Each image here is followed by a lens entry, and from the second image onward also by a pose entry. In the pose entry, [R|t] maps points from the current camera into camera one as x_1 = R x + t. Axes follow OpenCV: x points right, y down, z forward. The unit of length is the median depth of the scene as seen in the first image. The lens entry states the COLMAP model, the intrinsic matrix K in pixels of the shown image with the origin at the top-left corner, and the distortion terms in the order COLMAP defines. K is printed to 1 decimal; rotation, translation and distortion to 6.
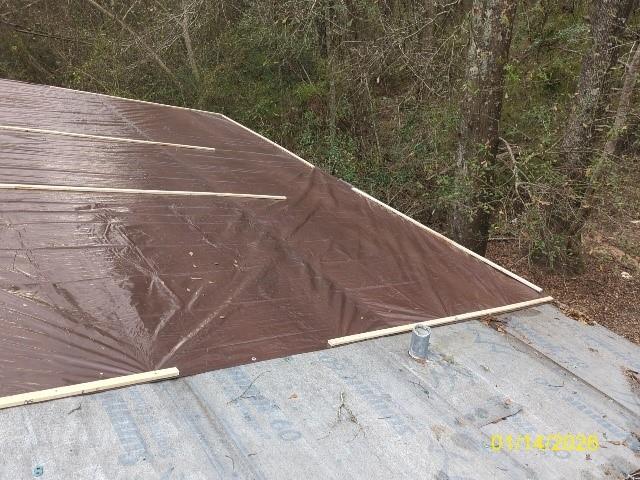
lens RADIAL K [[533.0, 0, 319.5], [0, 533.0, 242.0], [0, 0, 1]] dist [0.072864, -0.054427]
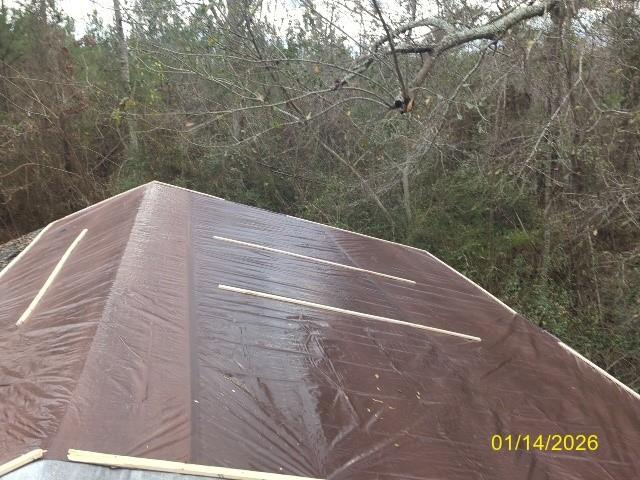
lens RADIAL K [[533.0, 0, 314.9], [0, 533.0, 237.9], [0, 0, 1]] dist [0.072864, -0.054427]
pose [[0.921947, 0.091886, -0.376258, 0.012937], [-0.185236, 0.957753, -0.219993, 0.013145], [0.340148, 0.272518, 0.900018, -0.040528]]
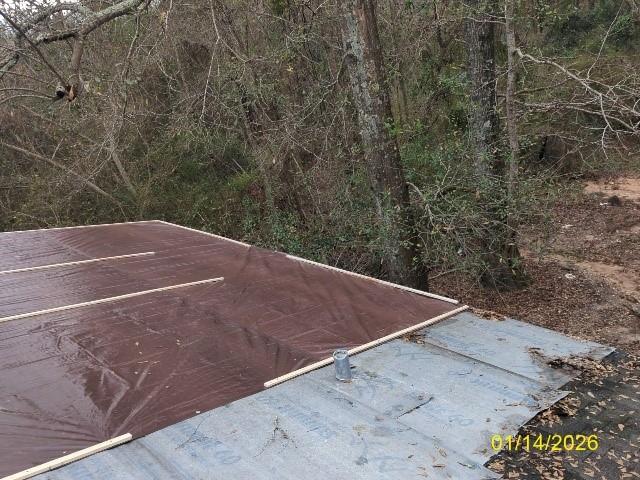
lens RADIAL K [[533.0, 0, 319.6], [0, 533.0, 236.0], [0, 0, 1]] dist [0.072864, -0.054427]
pose [[0.968464, -0.236947, 0.077033, 0.082084], [0.245893, 0.958816, -0.142155, 0.049619], [-0.040177, 0.156614, 0.986842, -0.141078]]
